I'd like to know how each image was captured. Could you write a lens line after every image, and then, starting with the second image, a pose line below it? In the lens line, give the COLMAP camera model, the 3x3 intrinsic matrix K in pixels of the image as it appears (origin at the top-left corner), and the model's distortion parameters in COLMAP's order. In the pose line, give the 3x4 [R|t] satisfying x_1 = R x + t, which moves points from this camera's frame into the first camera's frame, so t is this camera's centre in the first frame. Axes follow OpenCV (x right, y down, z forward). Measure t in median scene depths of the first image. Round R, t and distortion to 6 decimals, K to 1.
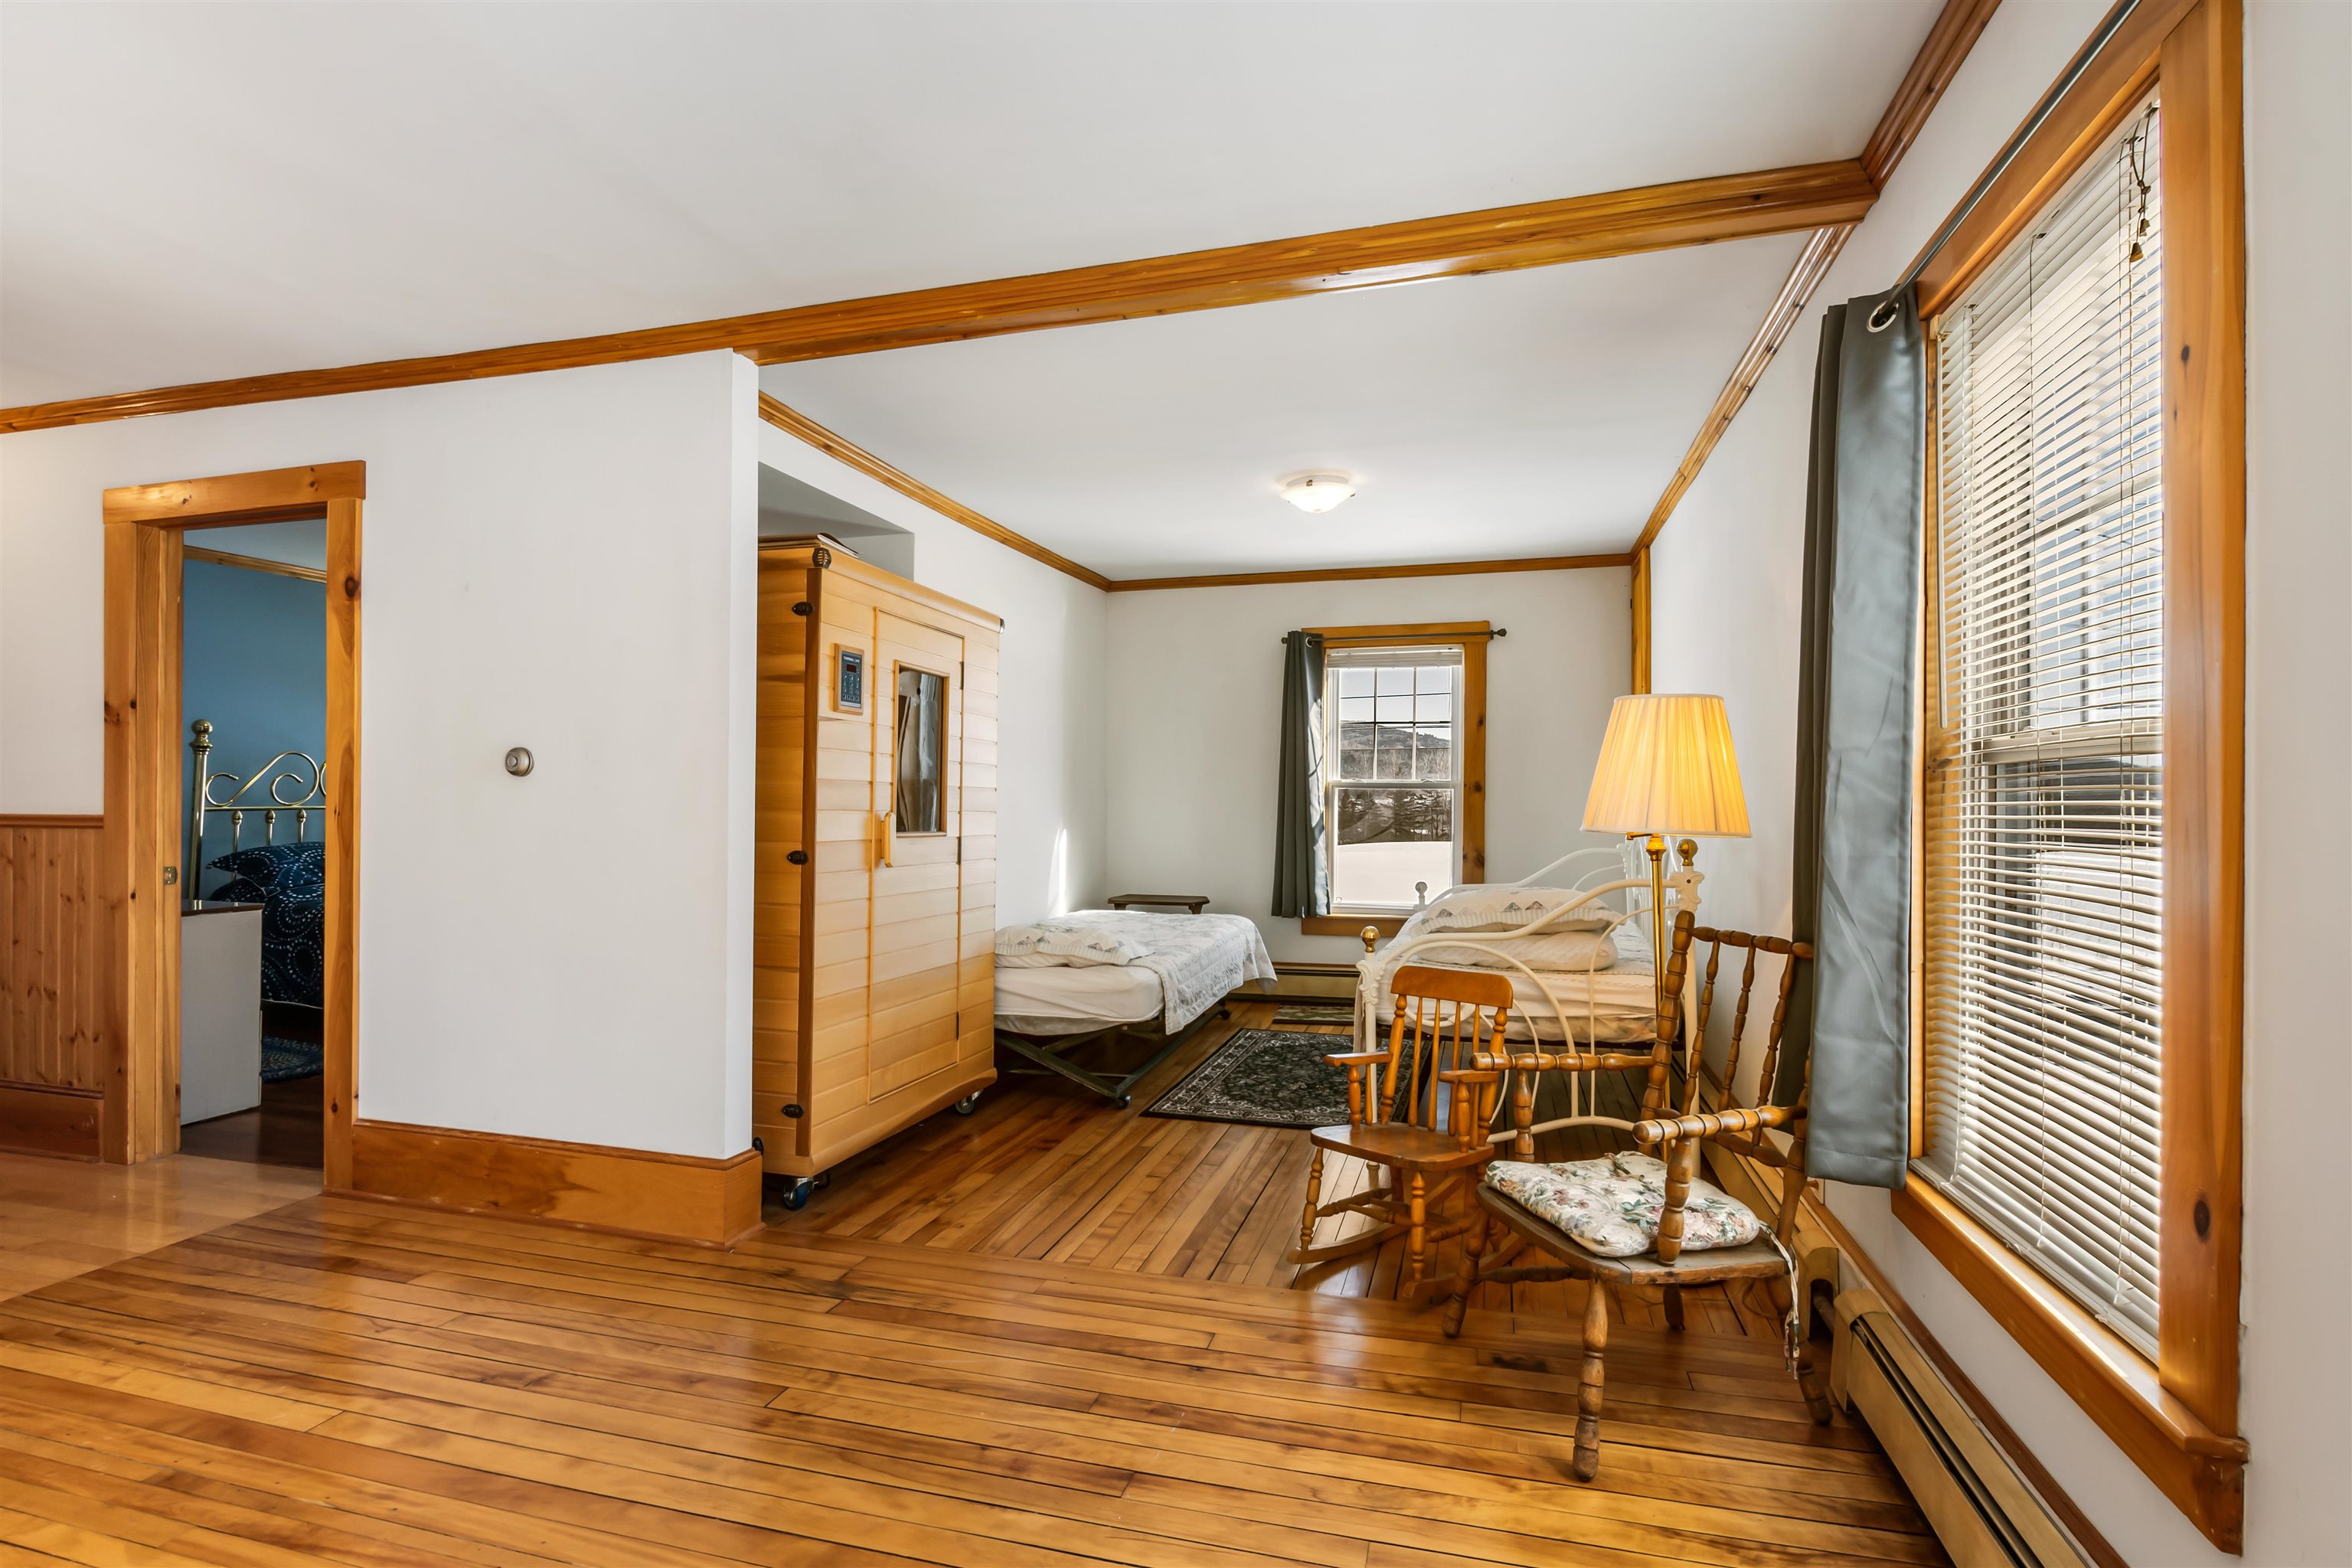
lens RADIAL K [[1141.2, 0, 1170.6], [0, 1141.2, 783.5], [0, 0, 1]] dist [0.001346, -0.000627]
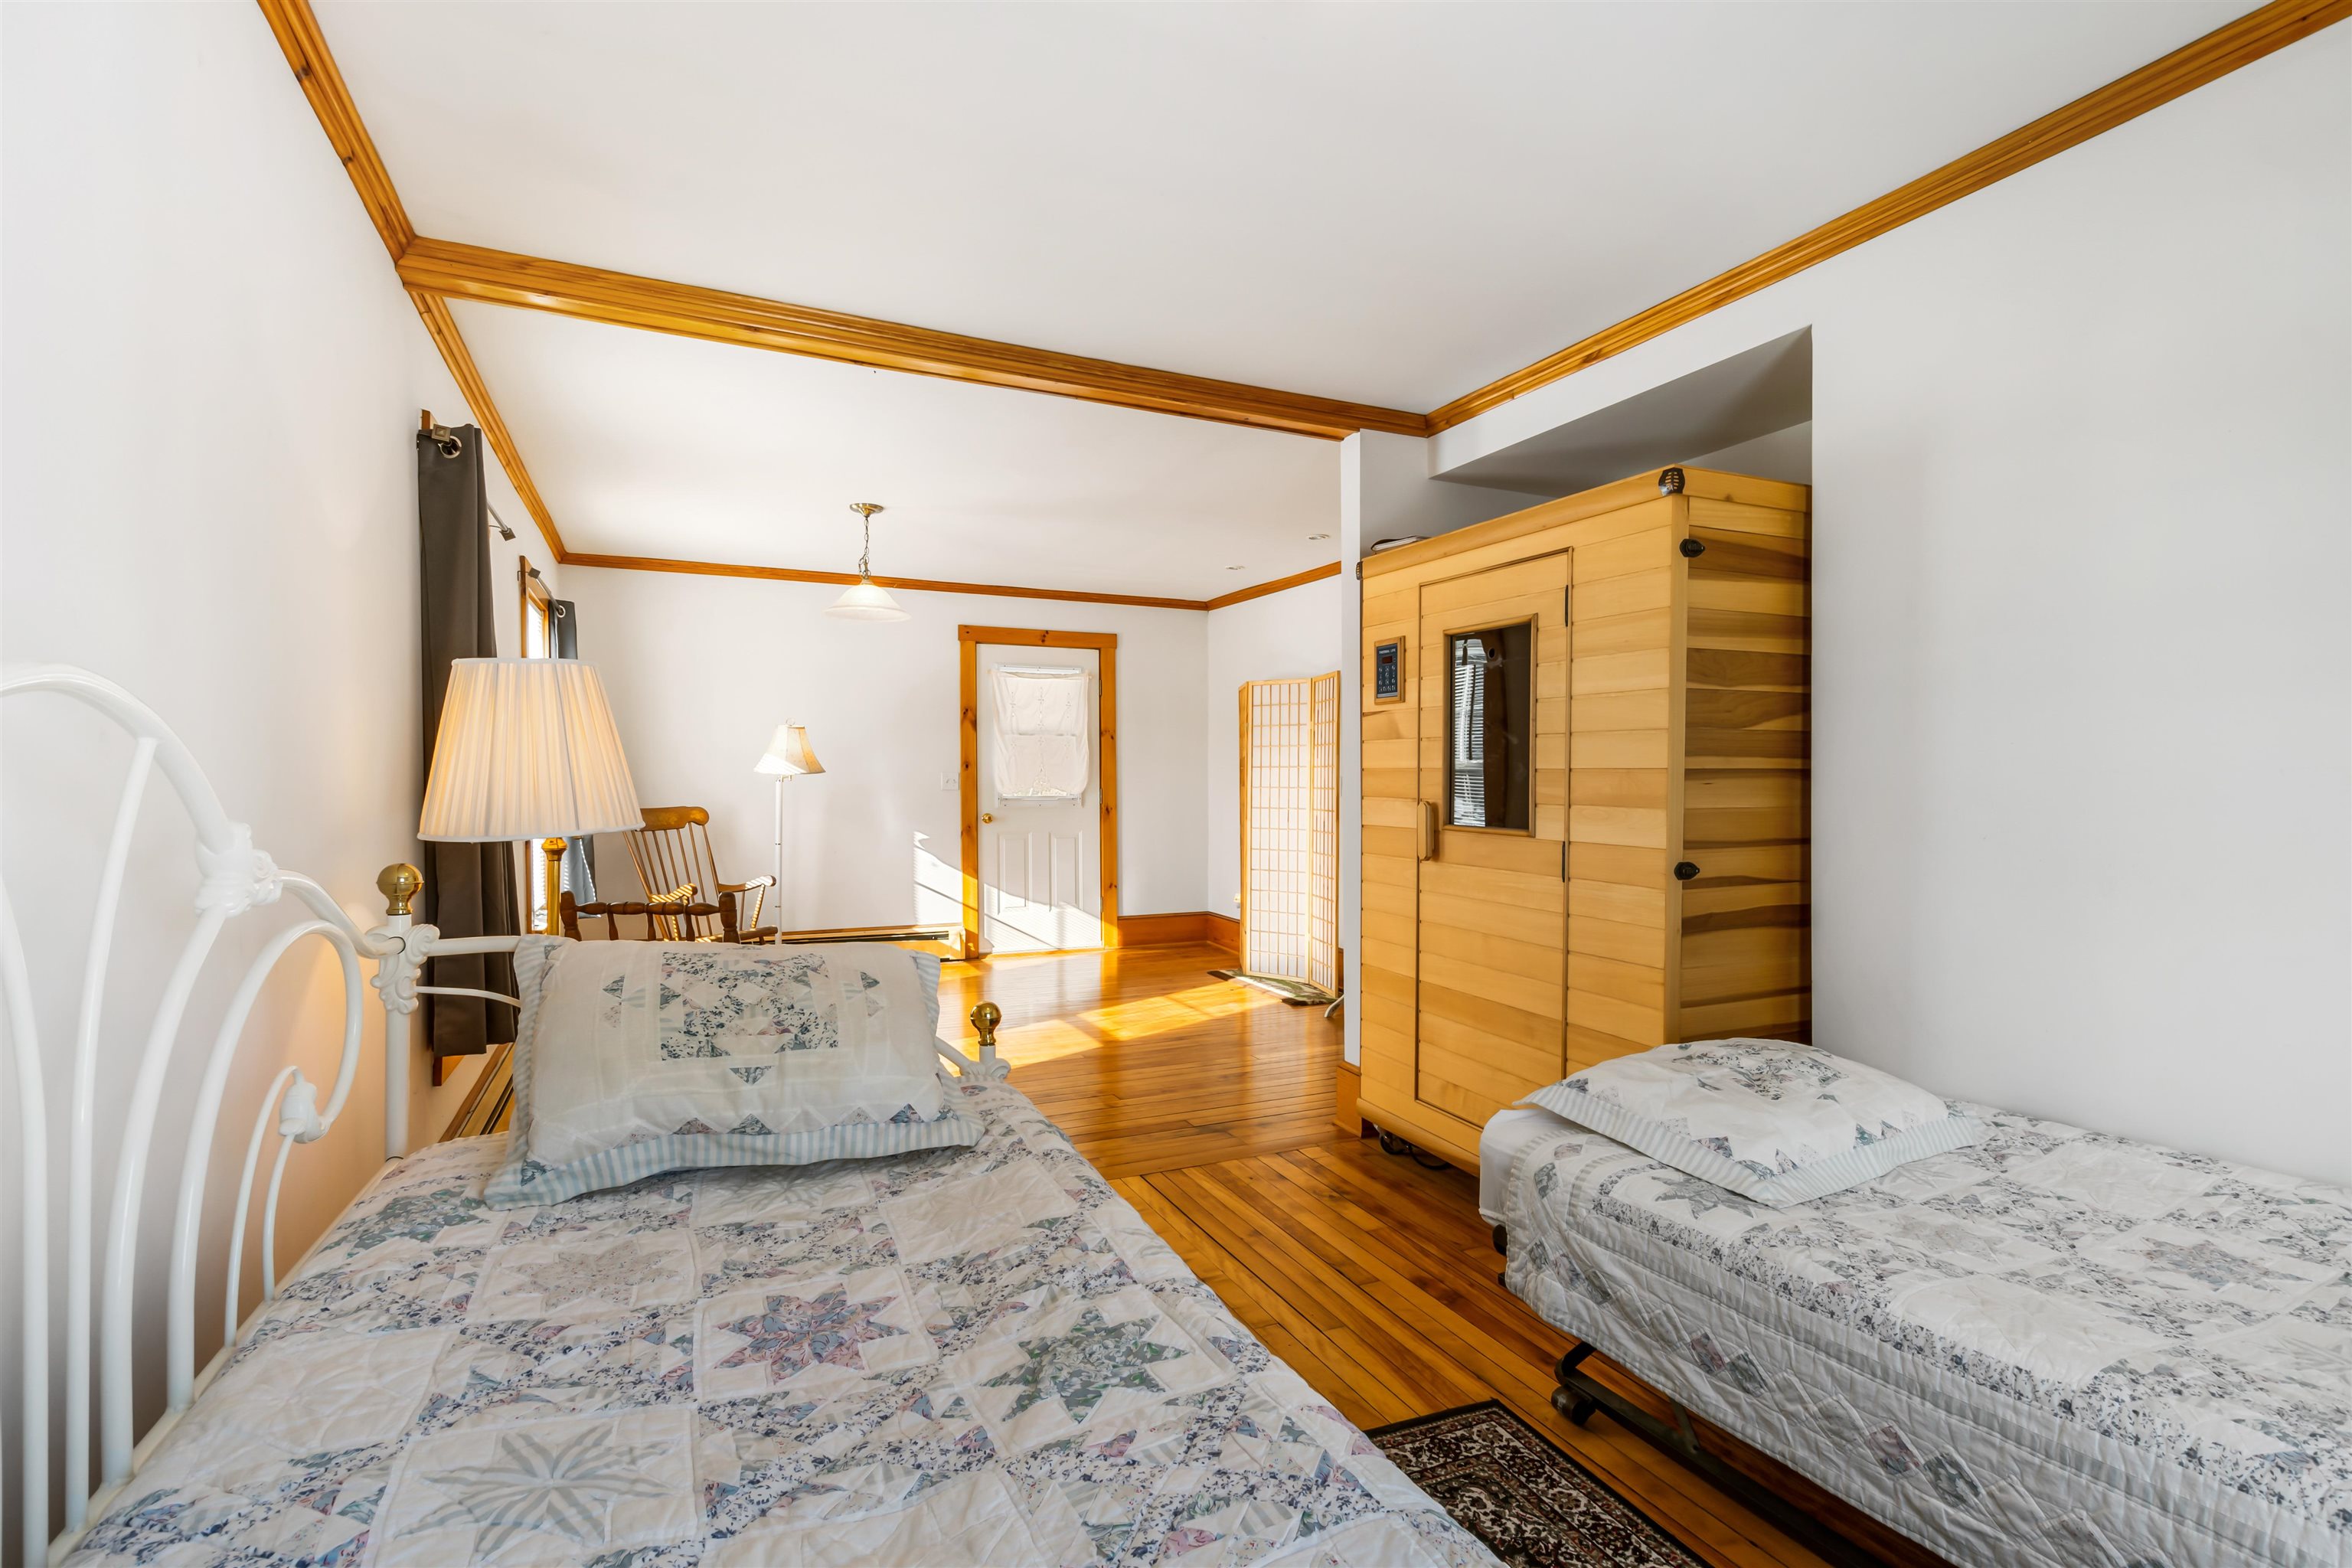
lens RADIAL K [[1141.2, 0, 1190.6], [0, 1141.2, 786.5], [0, 0, 1]] dist [0.001346, -0.000627]
pose [[-0.762883, 0.001954, -0.646534, 0.507674], [0.010807, 0.999894, -0.009729, 0.021399], [0.646447, -0.014409, -0.762823, 1.619168]]
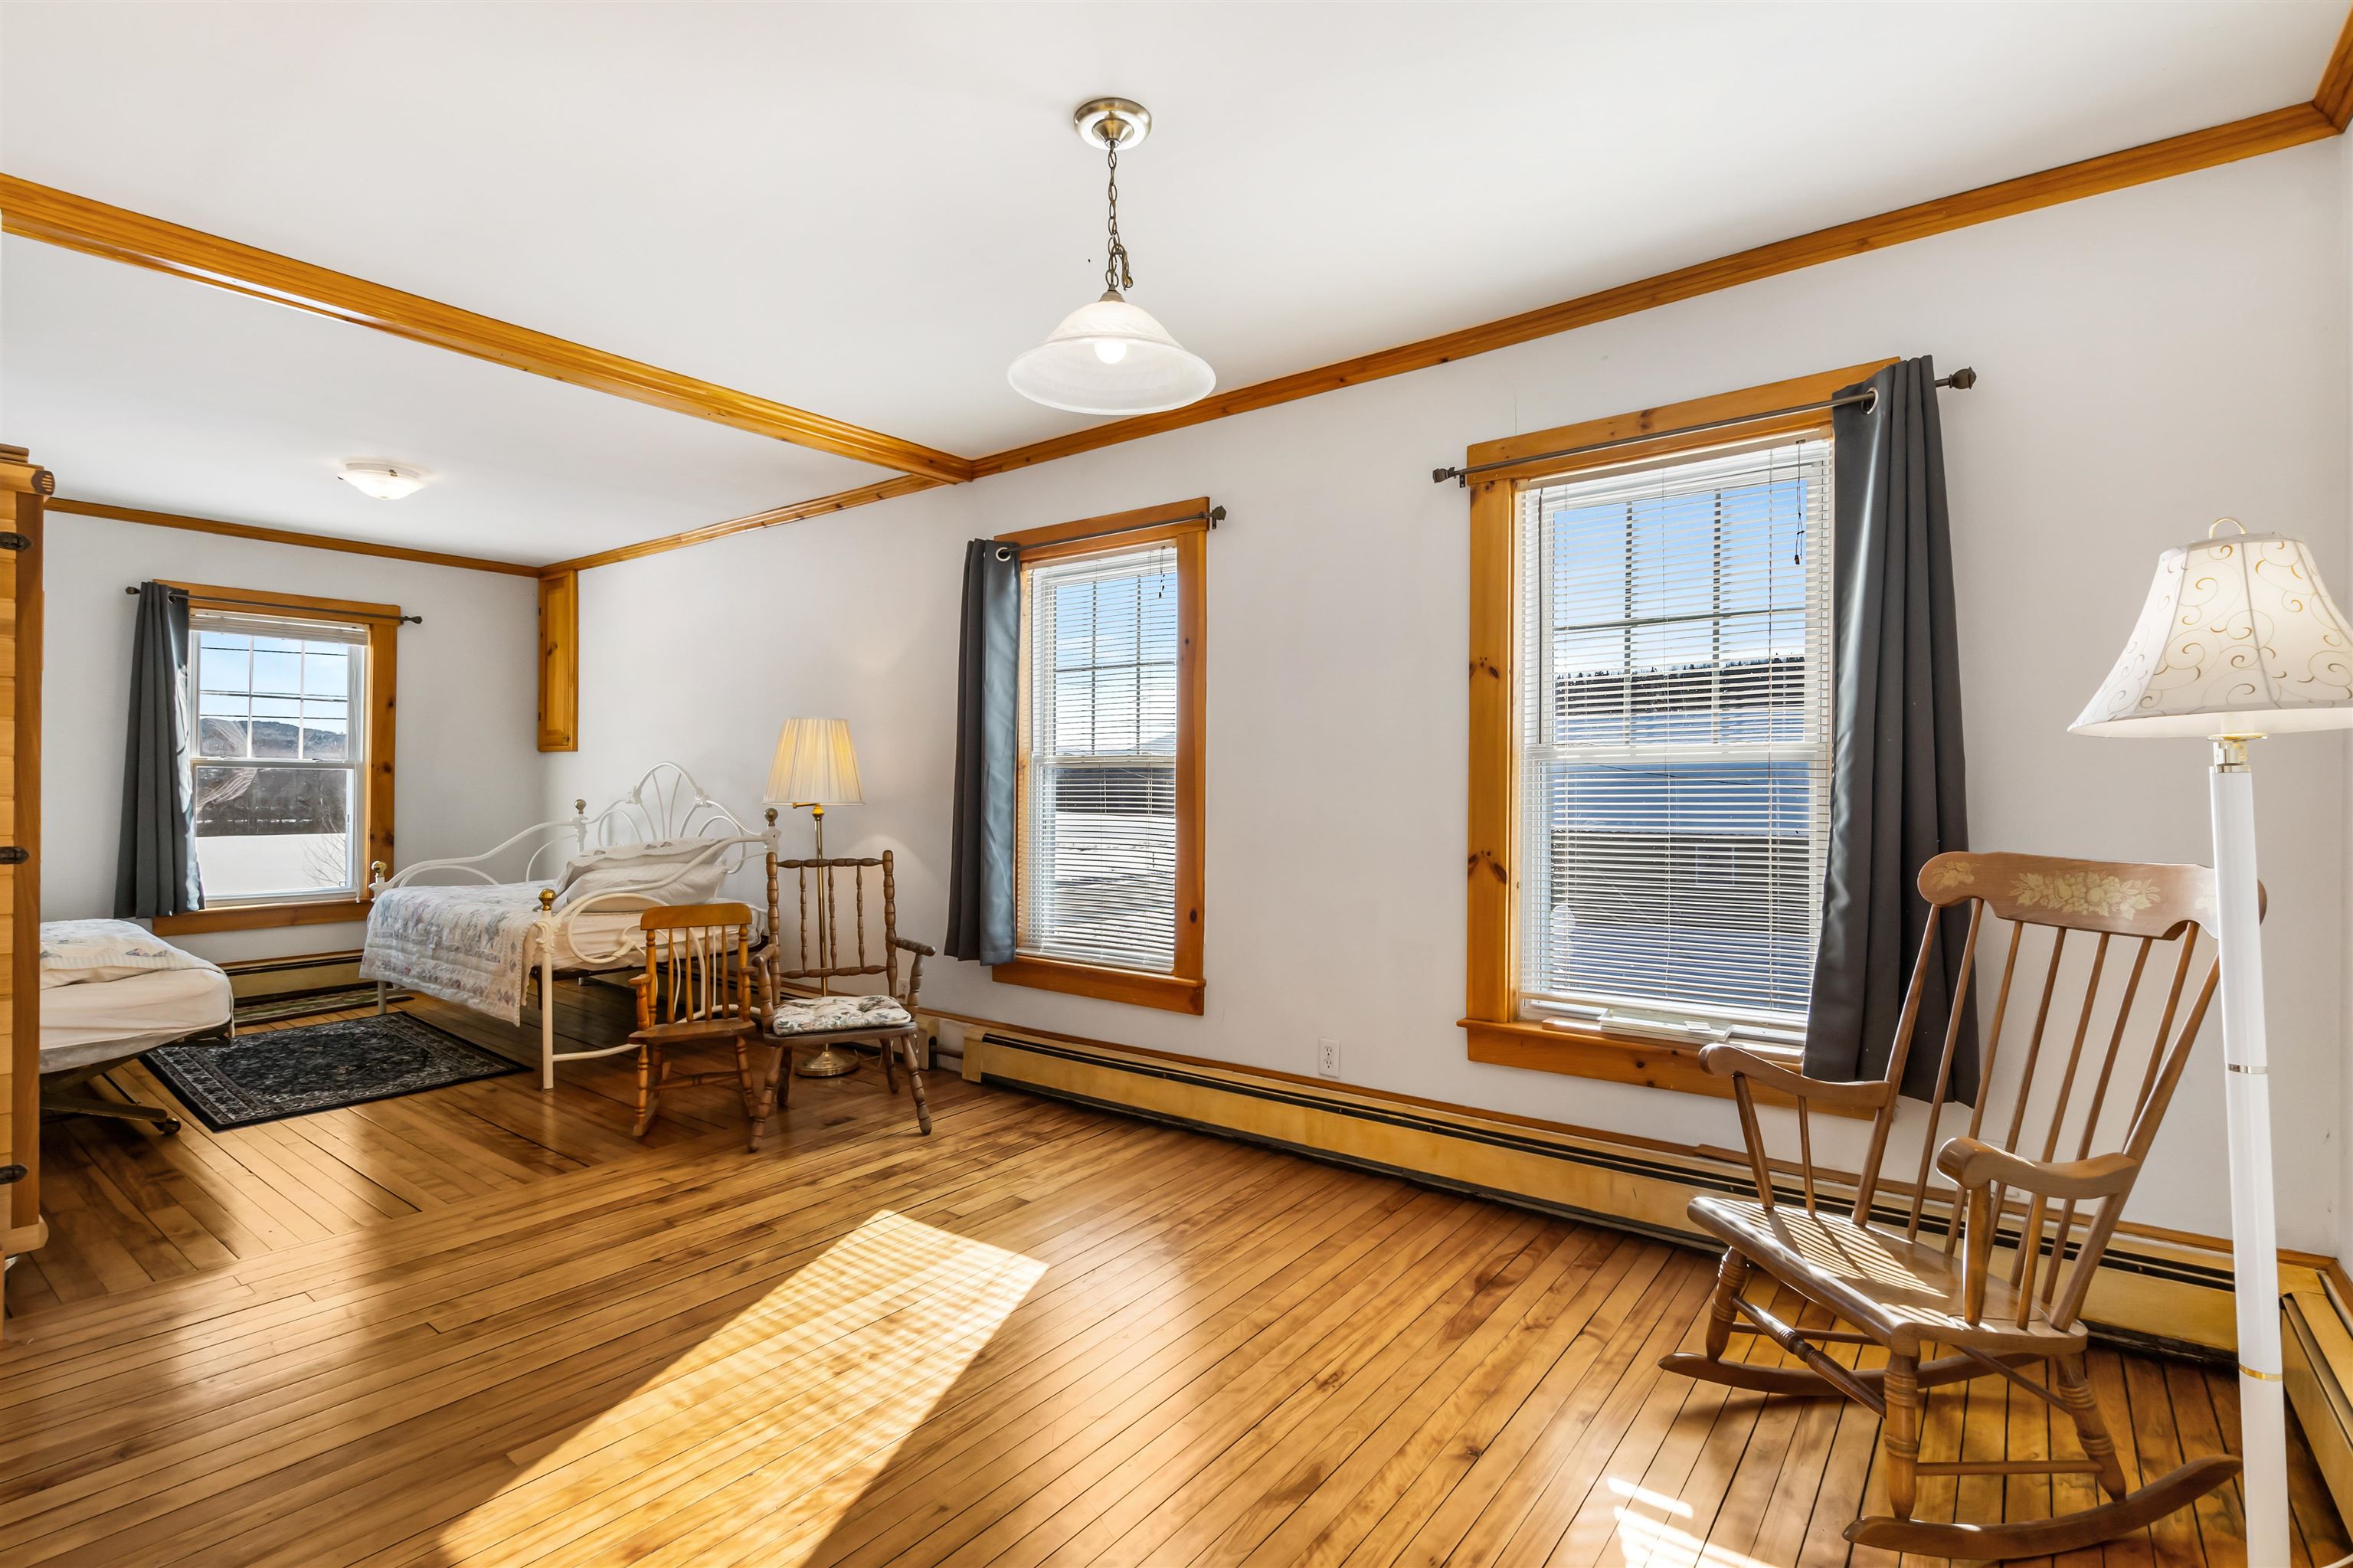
lens RADIAL K [[1141.8, 0, 1160.6], [0, 1141.8, 782.3], [0, 0, 1]] dist [0.001346, -0.000627]
pose [[0.373354, 0.000003, 0.927689, -0.711291], [-0.017447, 0.999823, 0.007019, -0.005769], [-0.927525, -0.018806, 0.373288, -0.034282]]
